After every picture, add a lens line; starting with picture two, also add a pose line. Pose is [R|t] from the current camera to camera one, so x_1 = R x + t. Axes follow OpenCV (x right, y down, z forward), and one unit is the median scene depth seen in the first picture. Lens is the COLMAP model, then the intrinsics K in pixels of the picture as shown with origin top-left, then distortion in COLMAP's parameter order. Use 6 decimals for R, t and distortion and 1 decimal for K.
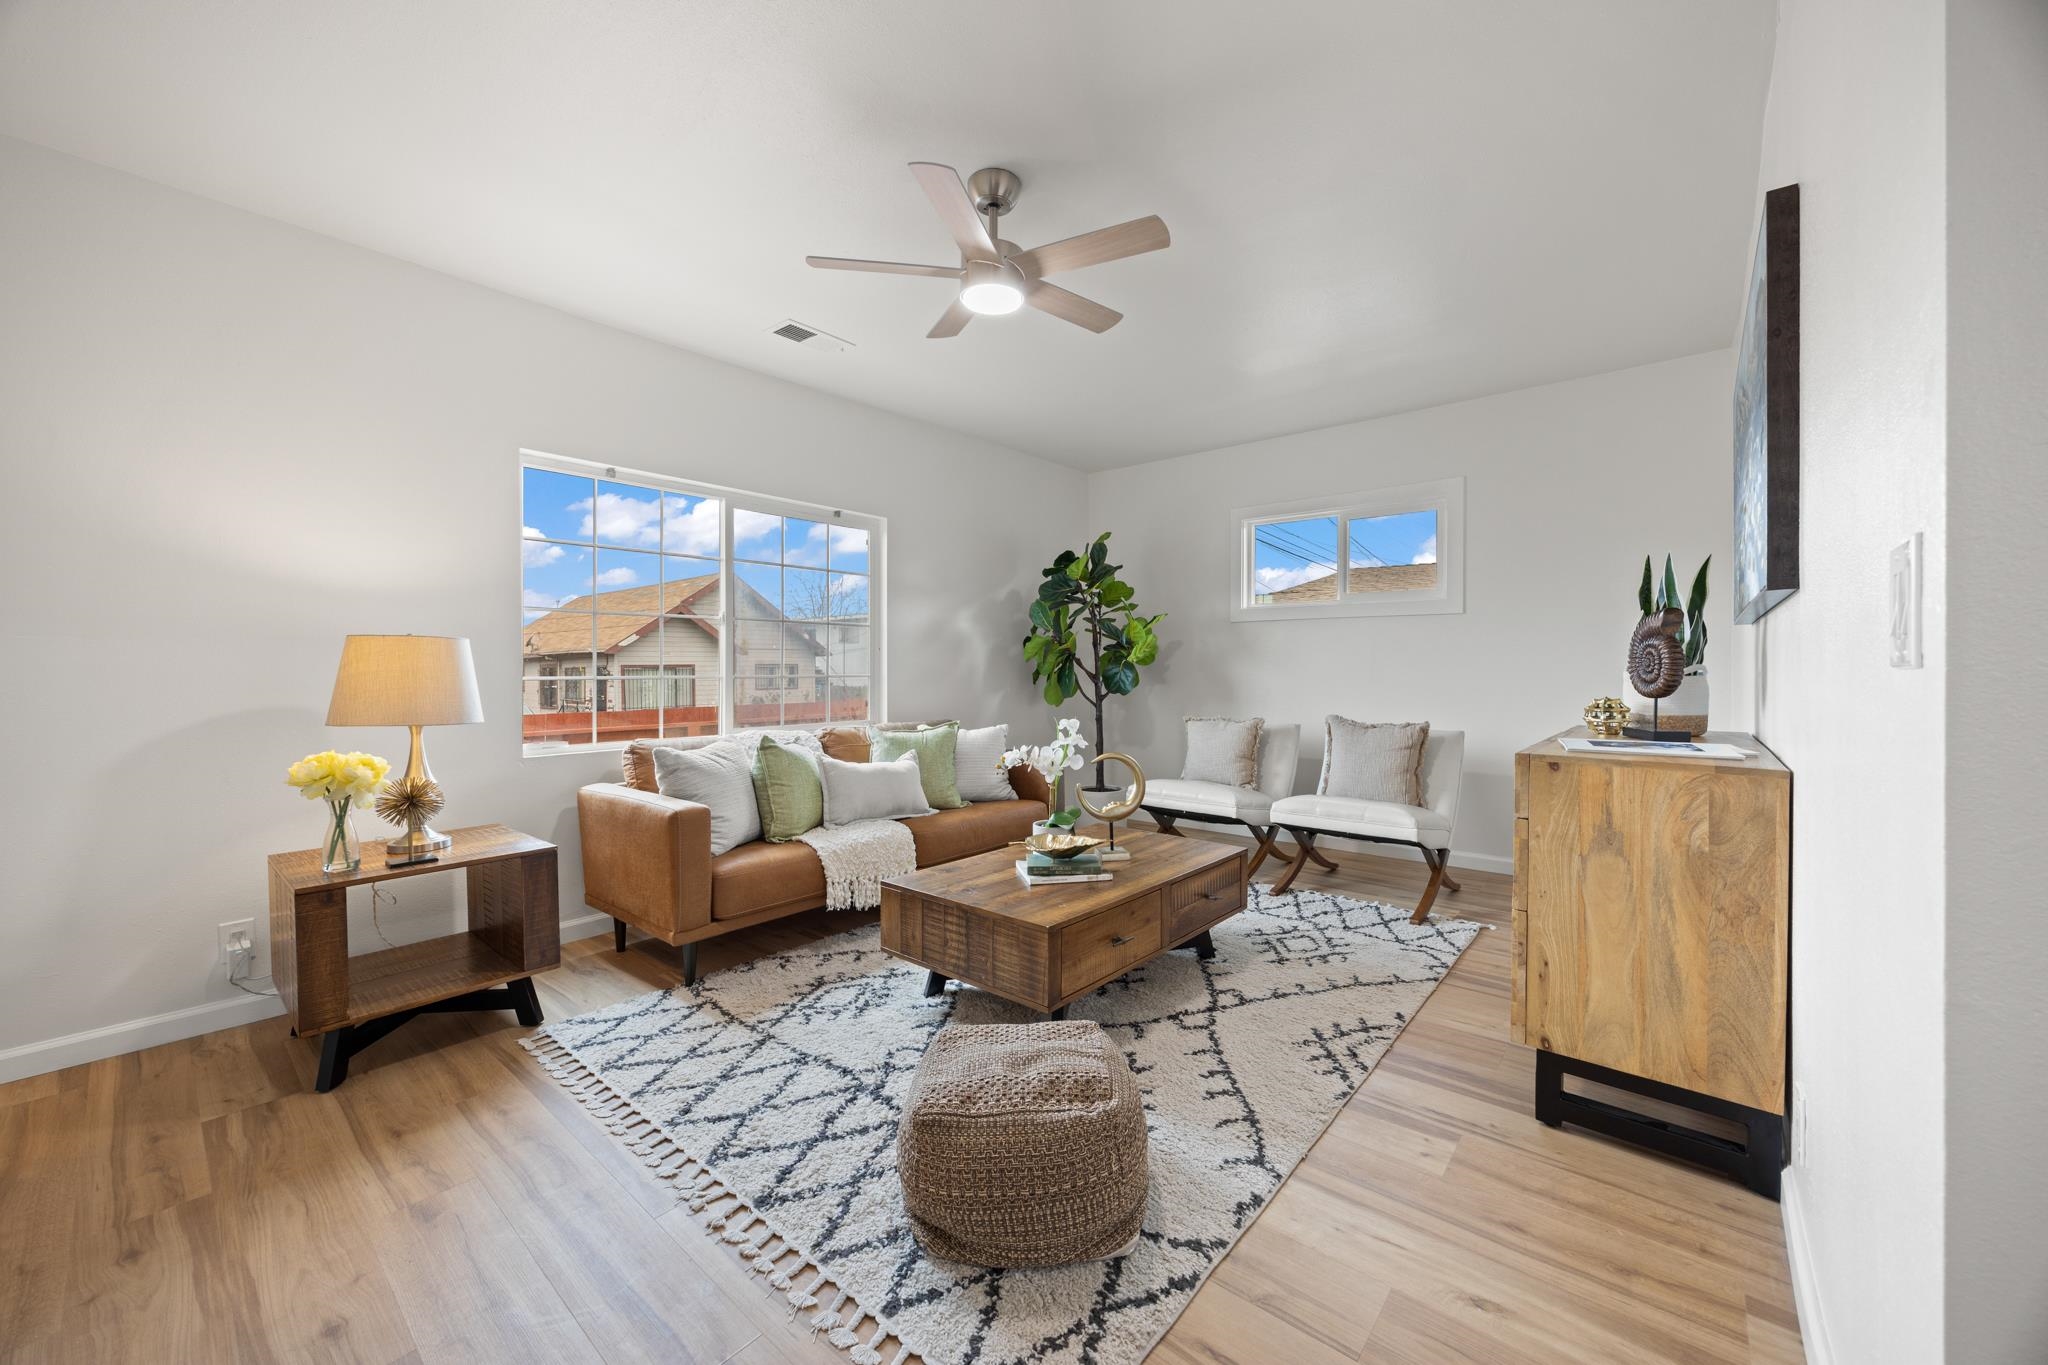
lens RADIAL K [[784.9, 0, 1038.9], [0, 784.9, 677.1], [0, 0, 1]] dist [-0.003164, 0.000073]
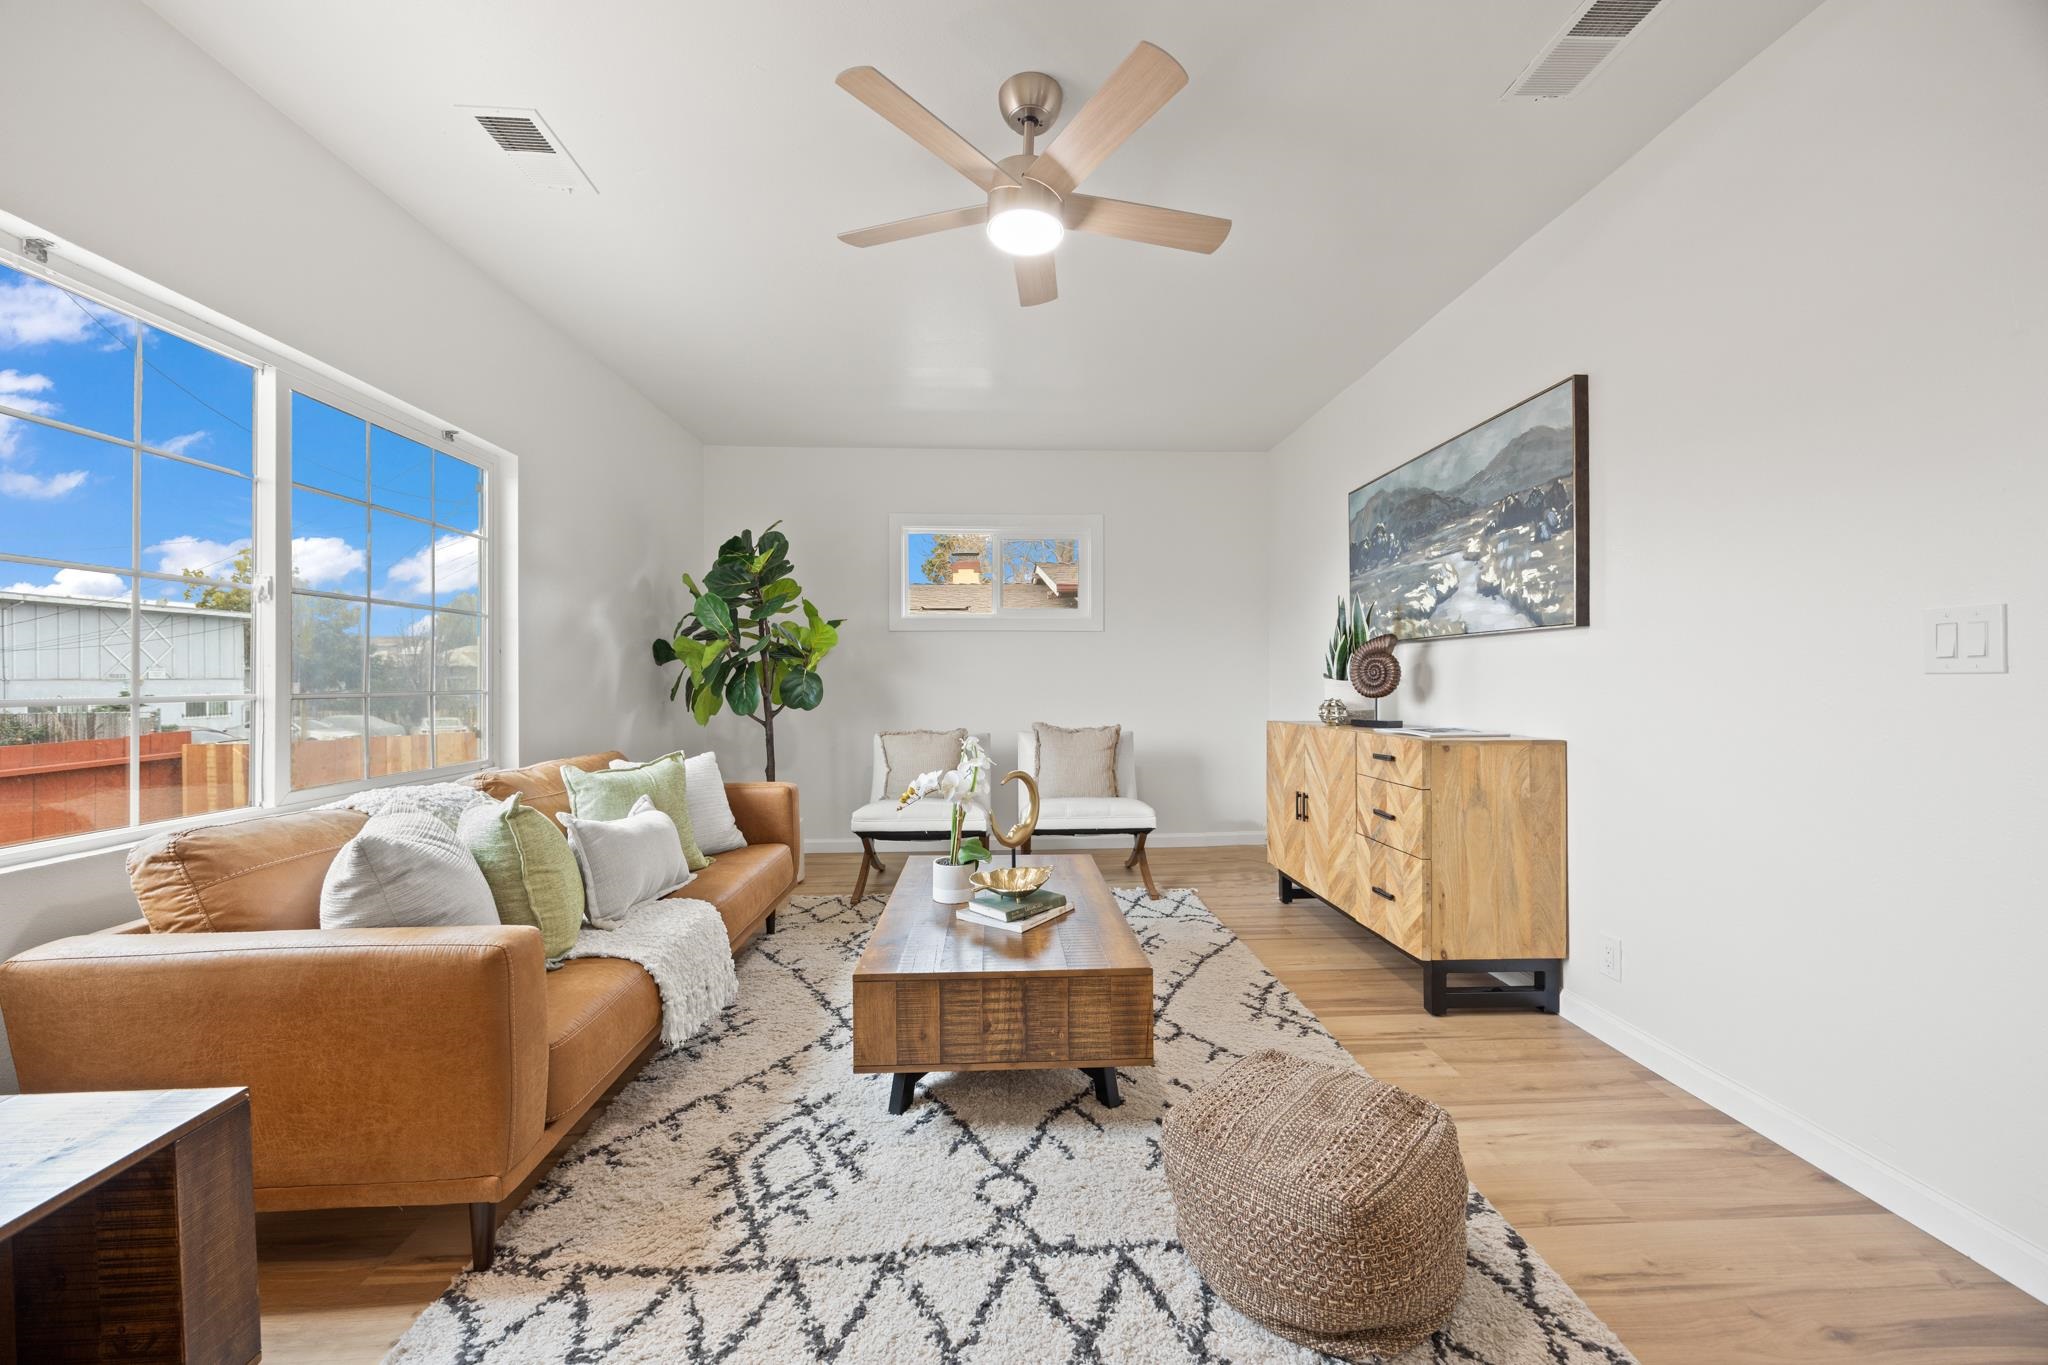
lens RADIAL K [[784.9, 0, 1024.0], [0, 784.9, 680.5], [0, 0, 1]] dist [-0.003164, 0.000073]
pose [[0.724574, -0.003477, 0.689189, -0.625594], [0.011631, 0.999907, -0.007184, -0.001899], [-0.689099, 0.013221, 0.724546, 0.400571]]
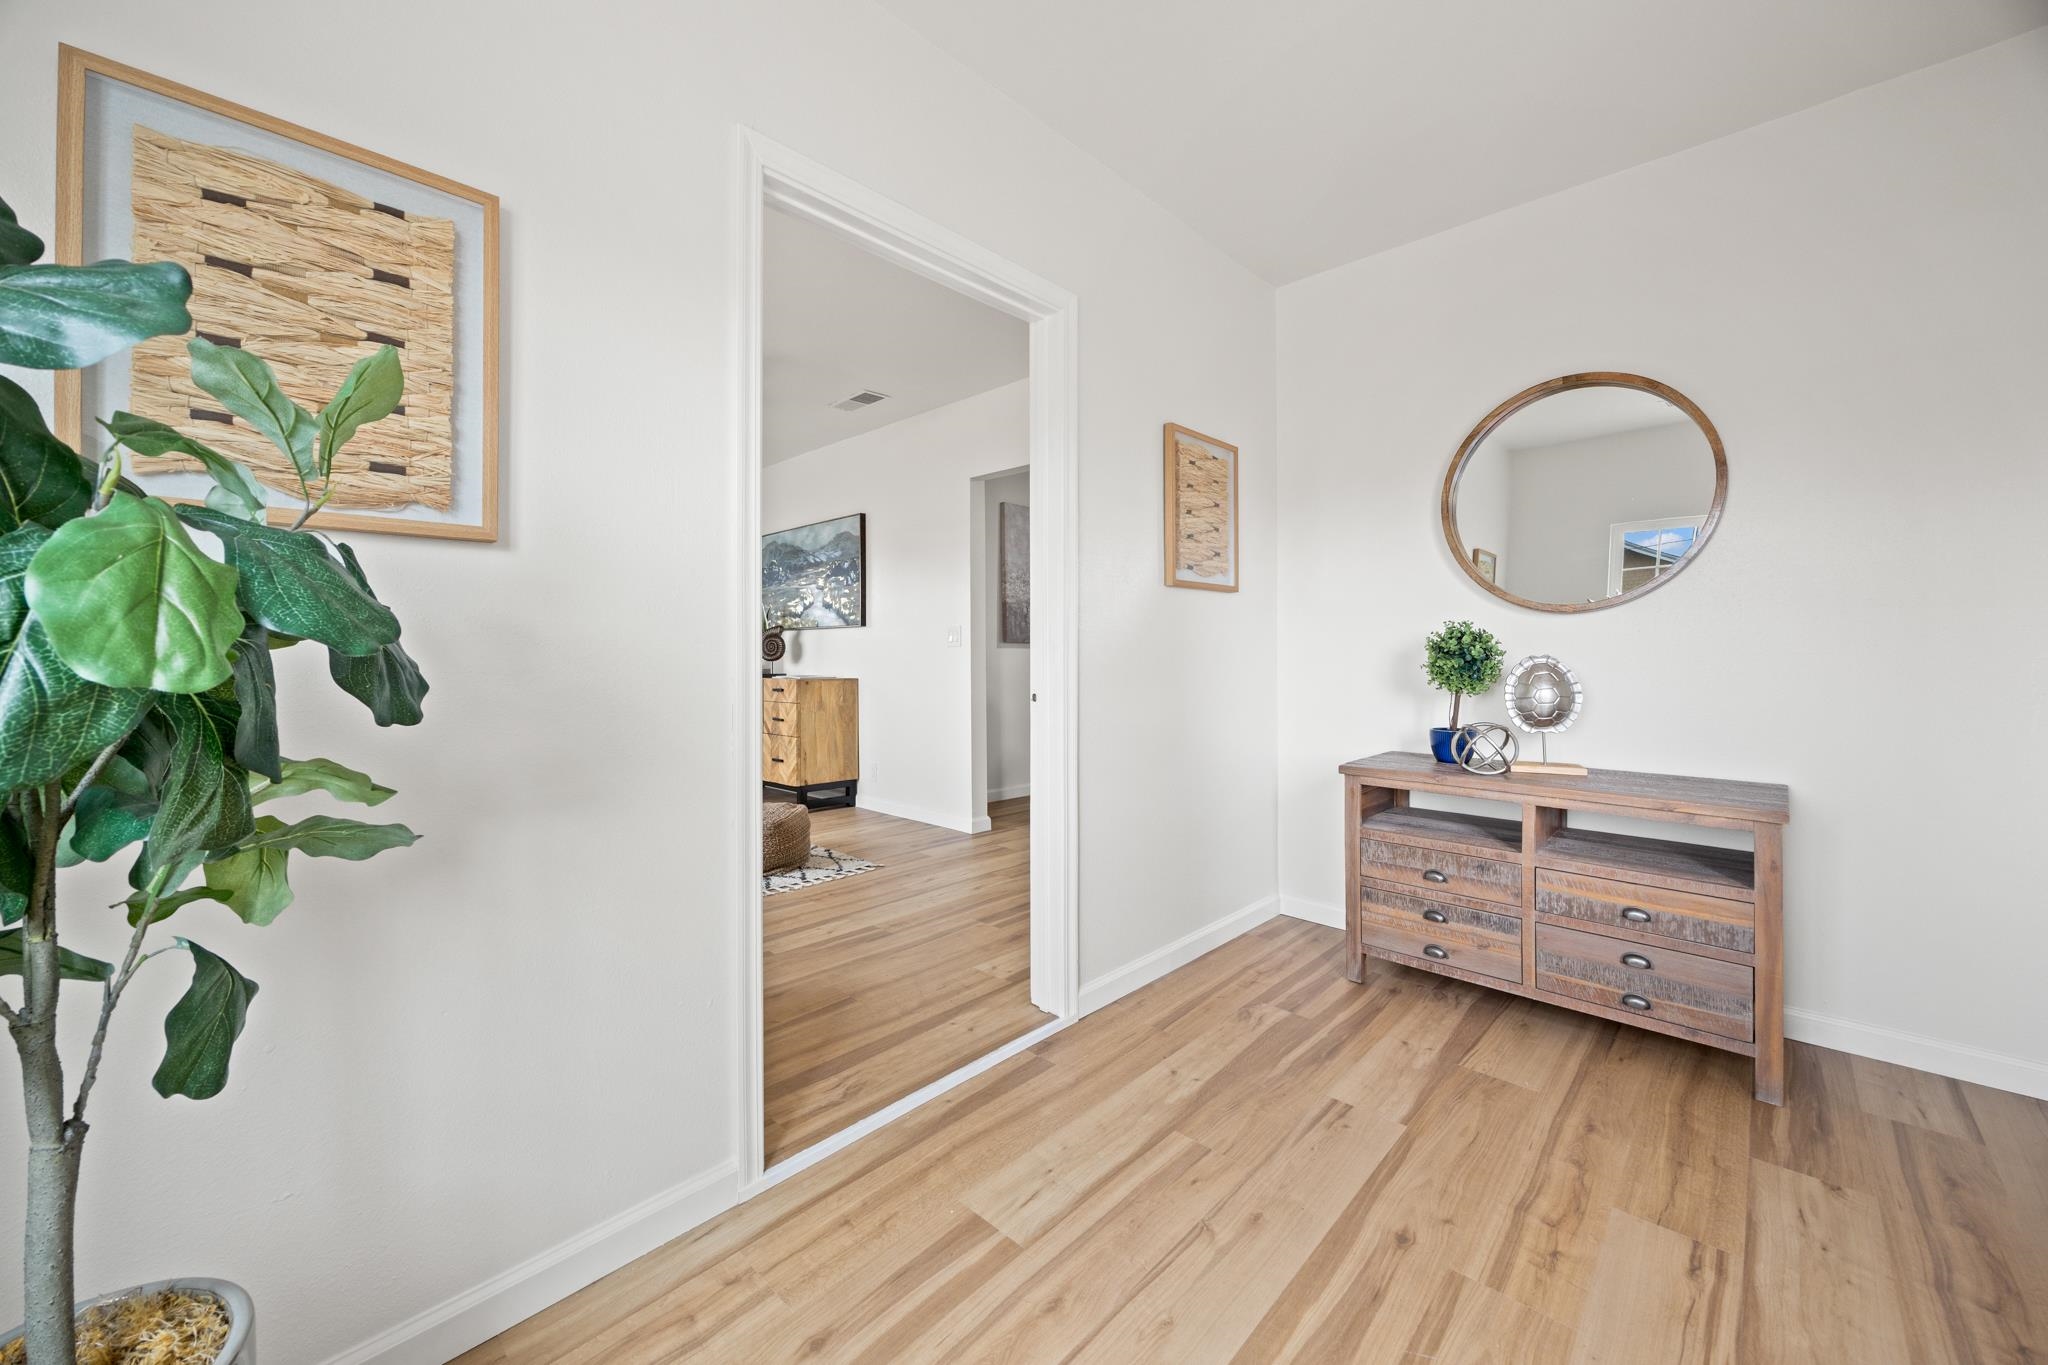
lens RADIAL K [[784.9, 0, 1026.9], [0, 784.9, 660.7], [0, 0, 1]] dist [-0.003164, 0.000073]
pose [[0.057903, -0.007234, 0.998296, -1.630468], [0.012991, 0.999895, 0.006492, 0.019656], [-0.998238, 0.012593, 0.057991, 0.036571]]
